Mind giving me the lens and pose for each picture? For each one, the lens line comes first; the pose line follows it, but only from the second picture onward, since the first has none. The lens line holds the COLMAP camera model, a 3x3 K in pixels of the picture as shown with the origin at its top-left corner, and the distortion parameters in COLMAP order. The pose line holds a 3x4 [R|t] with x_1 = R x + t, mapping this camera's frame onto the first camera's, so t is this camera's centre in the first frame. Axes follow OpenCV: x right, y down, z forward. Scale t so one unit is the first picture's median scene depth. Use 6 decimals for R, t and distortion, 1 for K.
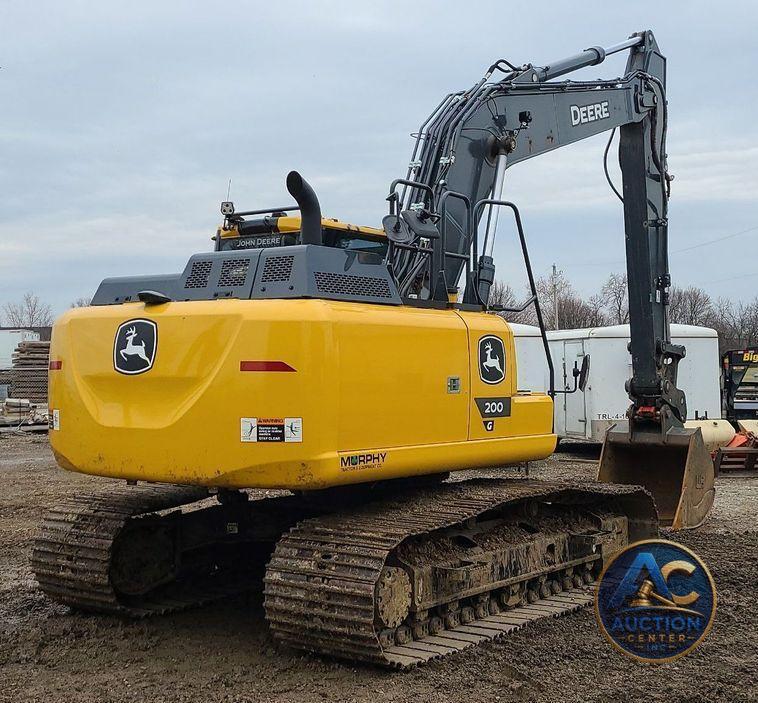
lens RADIAL K [[1173.2, 0, 348.2], [0, 1173.2, 314.2], [0, 0, 1]] dist [0.010958, 0.041399]
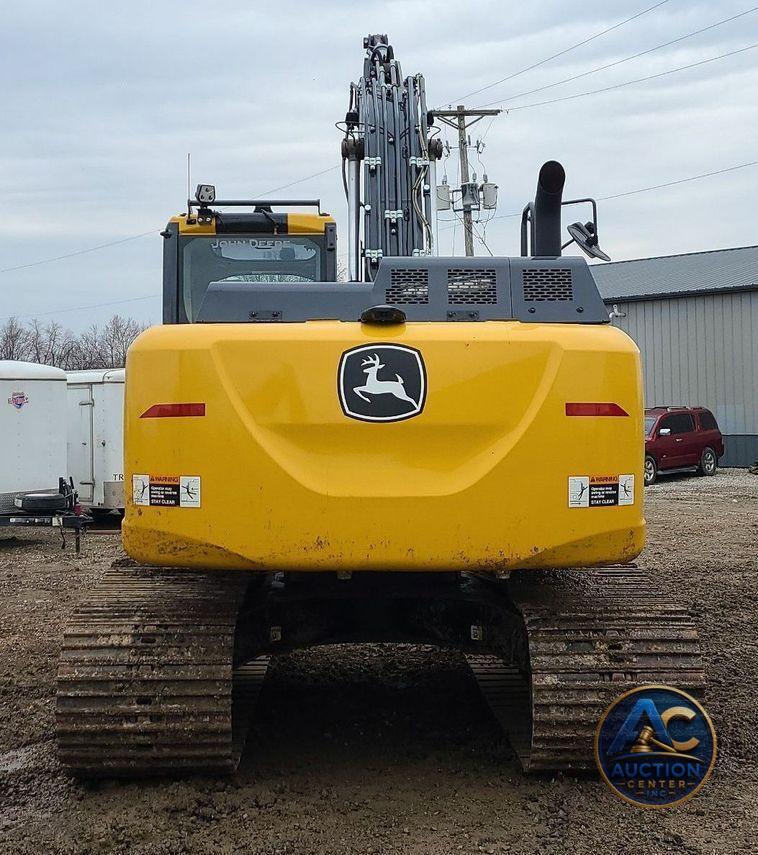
lens RADIAL K [[1377.3, 0, 379.2], [0, 1377.3, 364.5], [0, 0, 1]] dist [0.022784, 0.061146]
pose [[0.781391, 0.020466, 0.623707, -0.704839], [-0.022954, 0.999728, -0.004047, 0.020015], [-0.623620, -0.011155, 0.781648, 0.348398]]
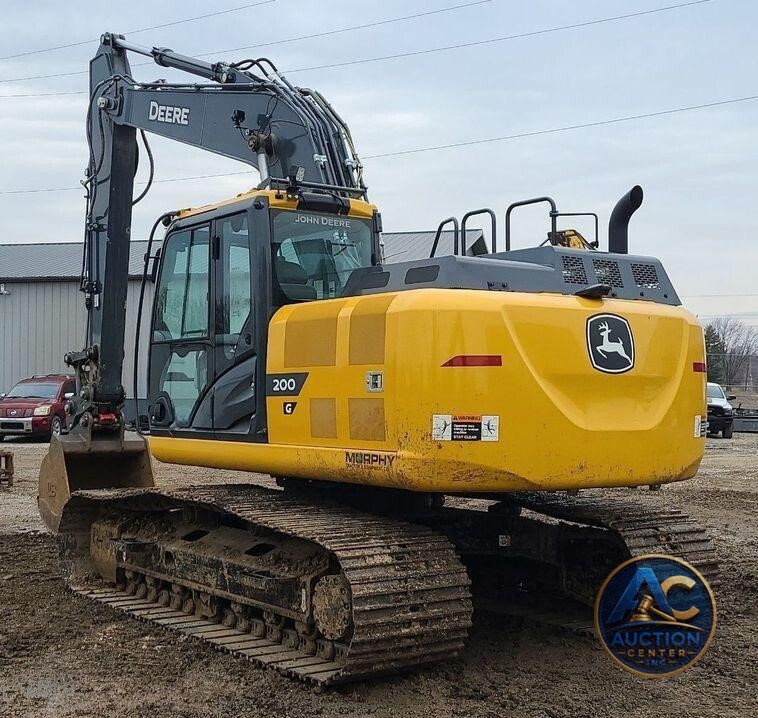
lens RADIAL K [[1167.4, 0, 378.8], [0, 1167.4, 338.0], [0, 0, 1]] dist [0.031637, 0.029485]
pose [[0.278296, 0.043729, 0.959499, -1.123122], [-0.049596, 0.998285, -0.031111, 0.061268], [-0.959214, -0.038929, 0.279987, 0.917739]]
